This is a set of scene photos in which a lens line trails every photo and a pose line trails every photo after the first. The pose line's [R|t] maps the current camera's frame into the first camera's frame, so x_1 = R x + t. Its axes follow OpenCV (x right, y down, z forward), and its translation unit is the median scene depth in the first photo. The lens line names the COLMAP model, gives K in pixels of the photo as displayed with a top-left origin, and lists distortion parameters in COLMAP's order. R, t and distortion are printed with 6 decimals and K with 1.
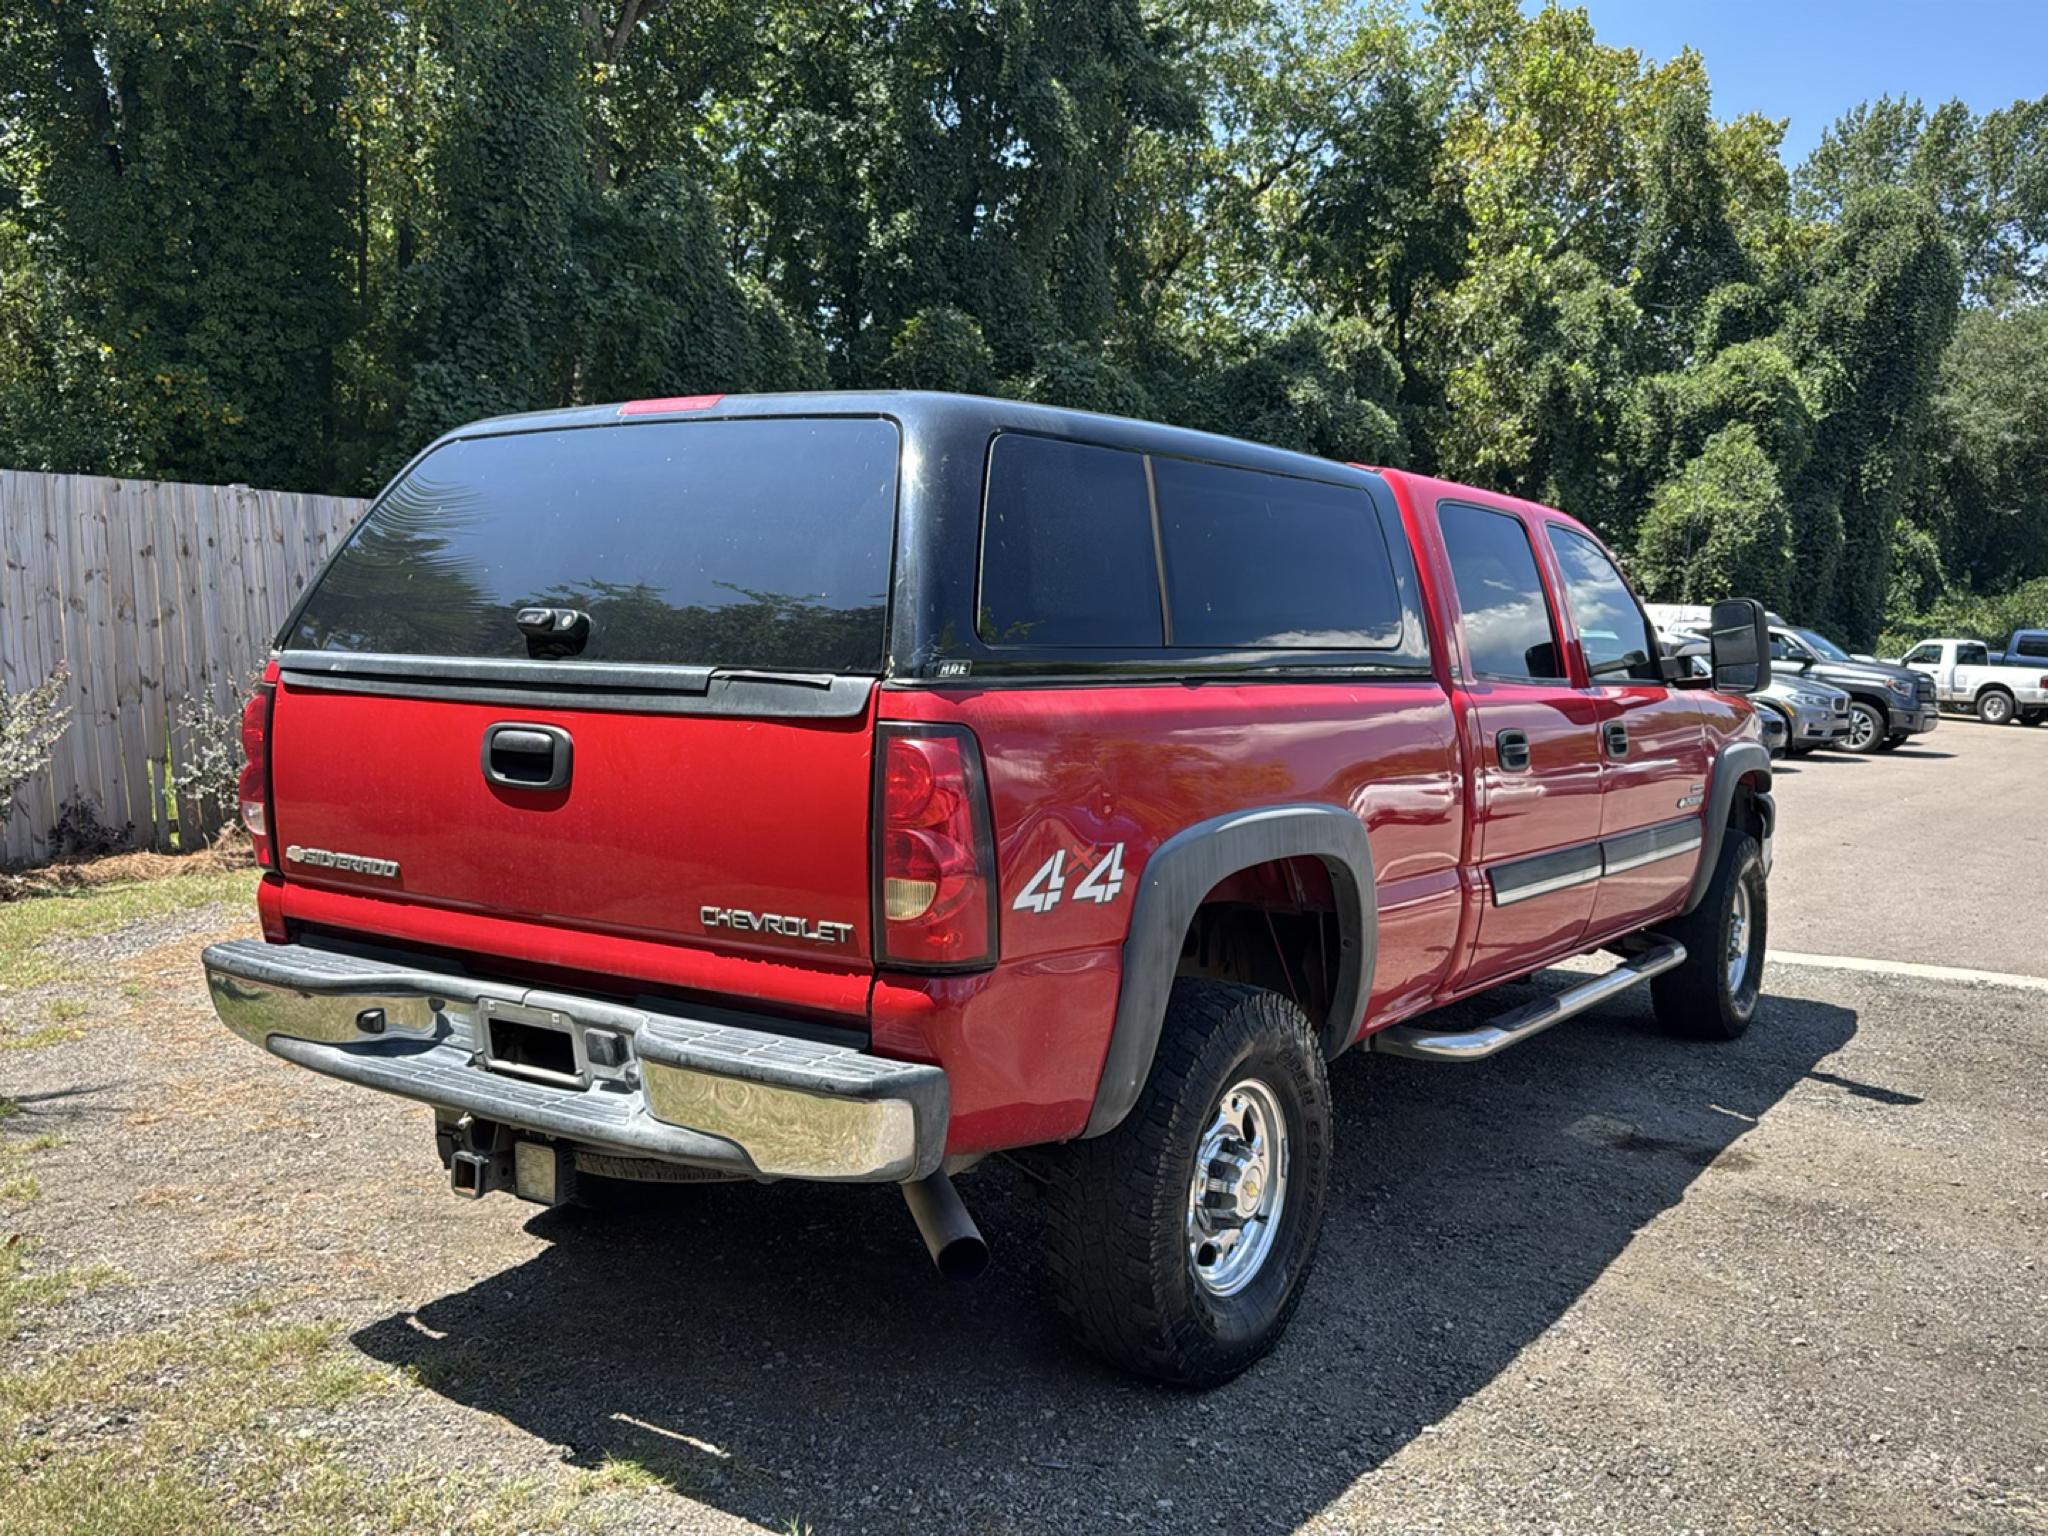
lens RADIAL K [[1817.9, 0, 1024.1], [0, 1817.9, 756.4], [0, 0, 1]] dist [0.131713, -0.242665]
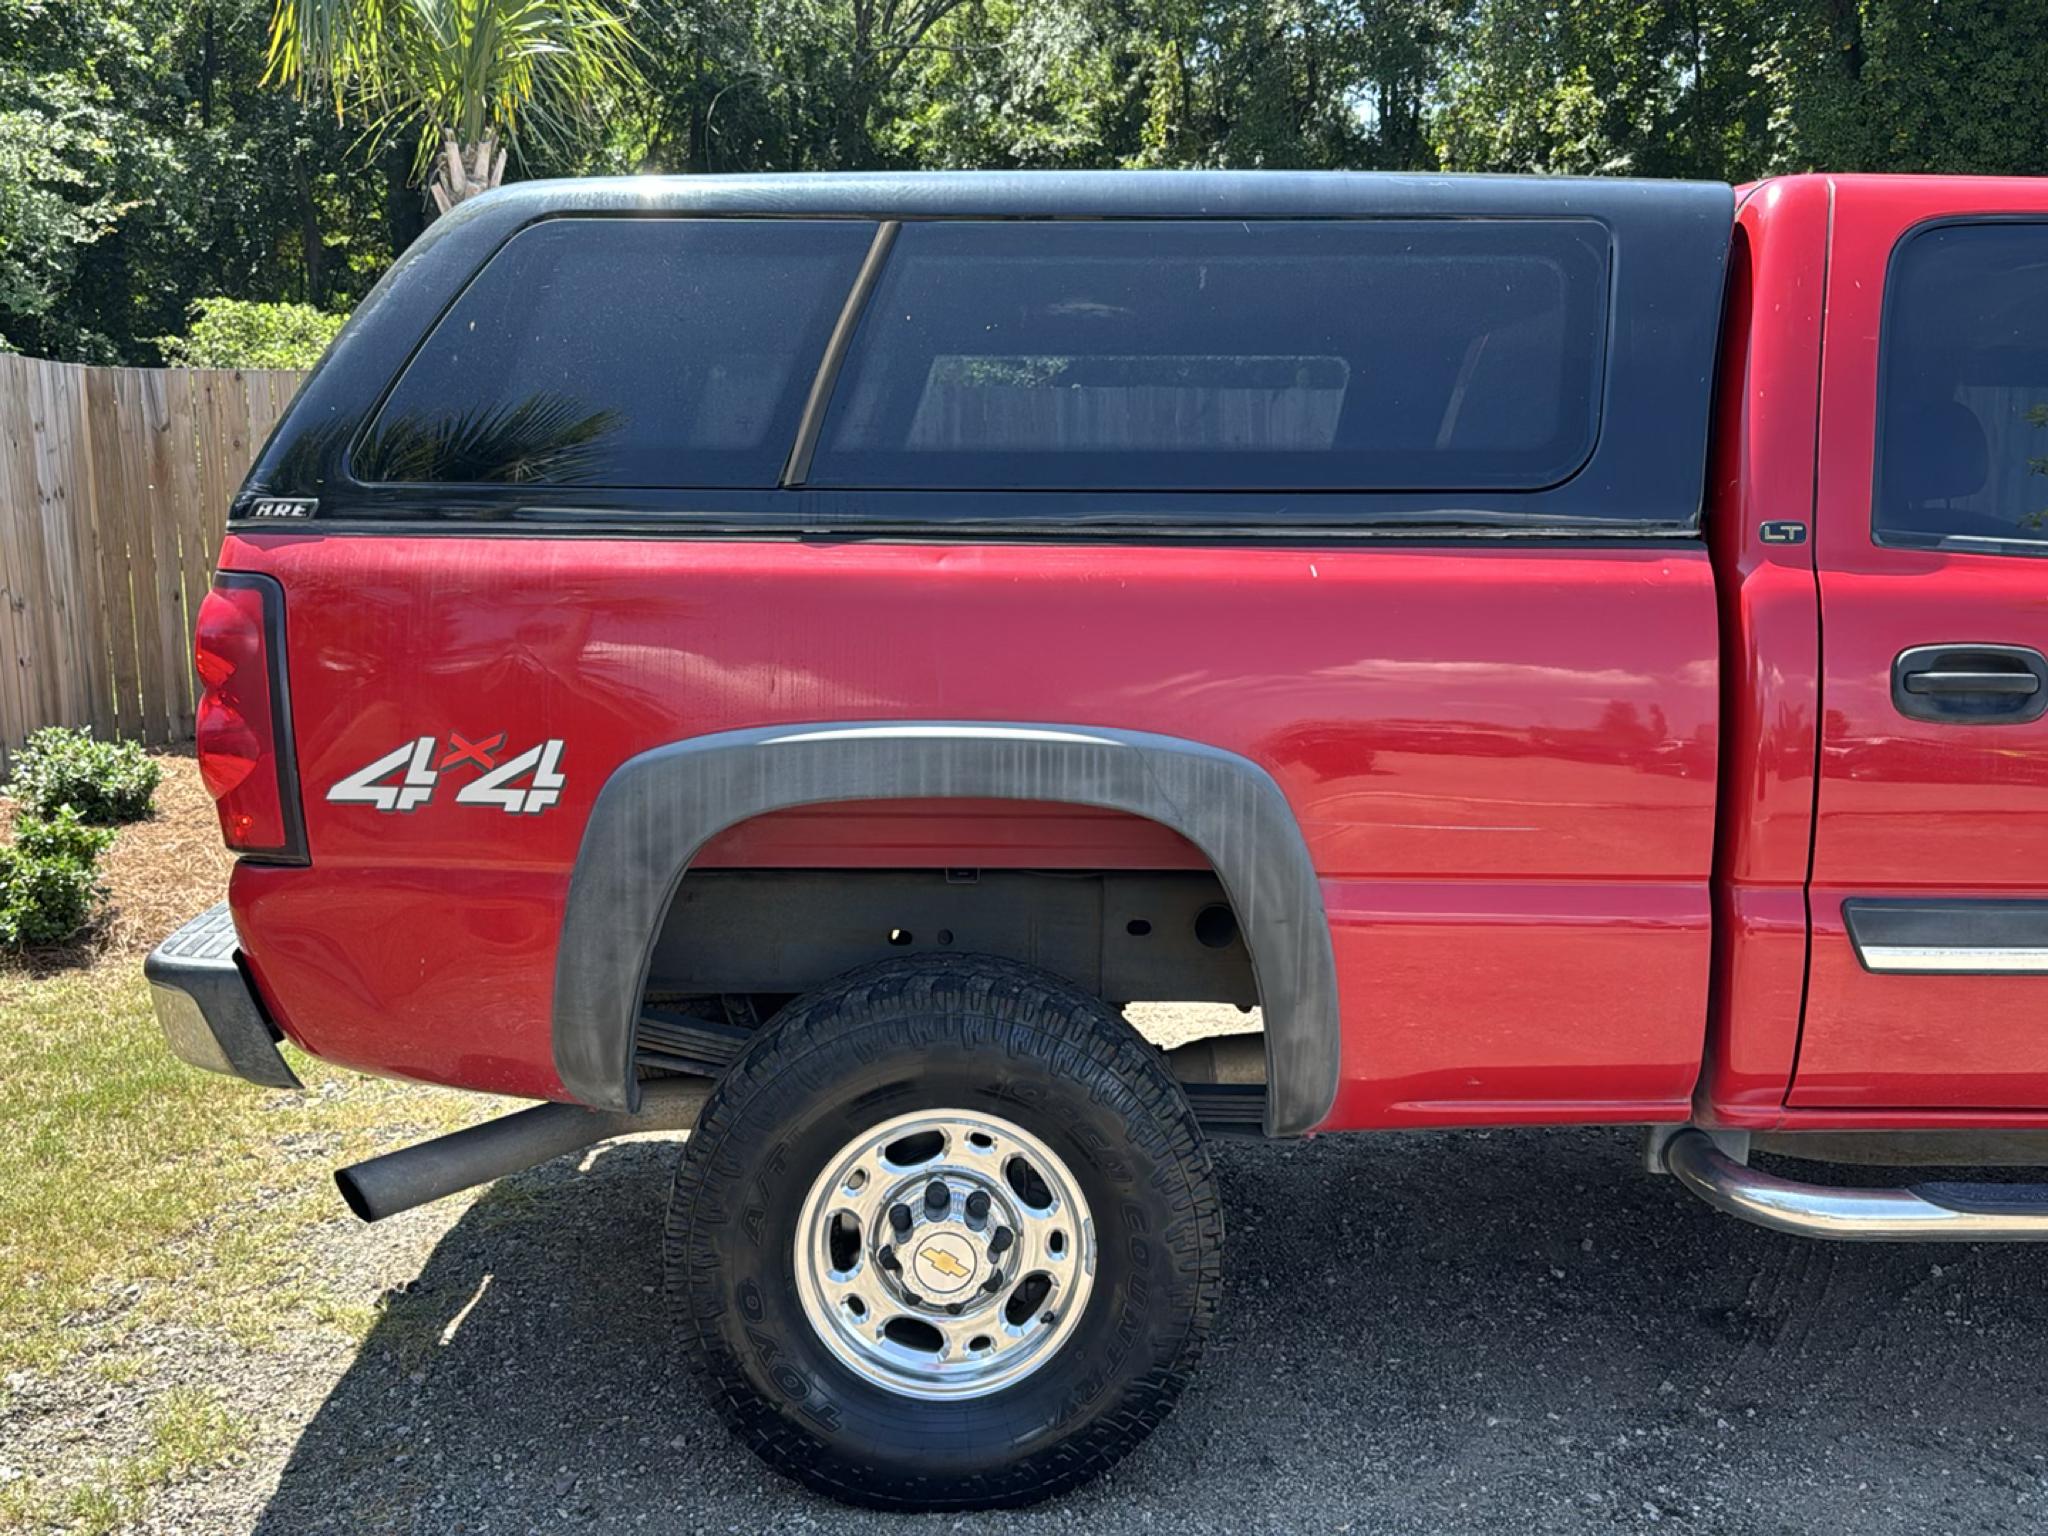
lens RADIAL K [[1817.9, 0, 1024.1], [0, 1817.9, 756.4], [0, 0, 1]] dist [0.131713, -0.242665]
pose [[0.600326, 0.088496, -0.794844, 0.835910], [-0.052050, 0.996075, 0.071589, -0.012358], [0.798060, -0.001605, 0.602576, 0.727261]]
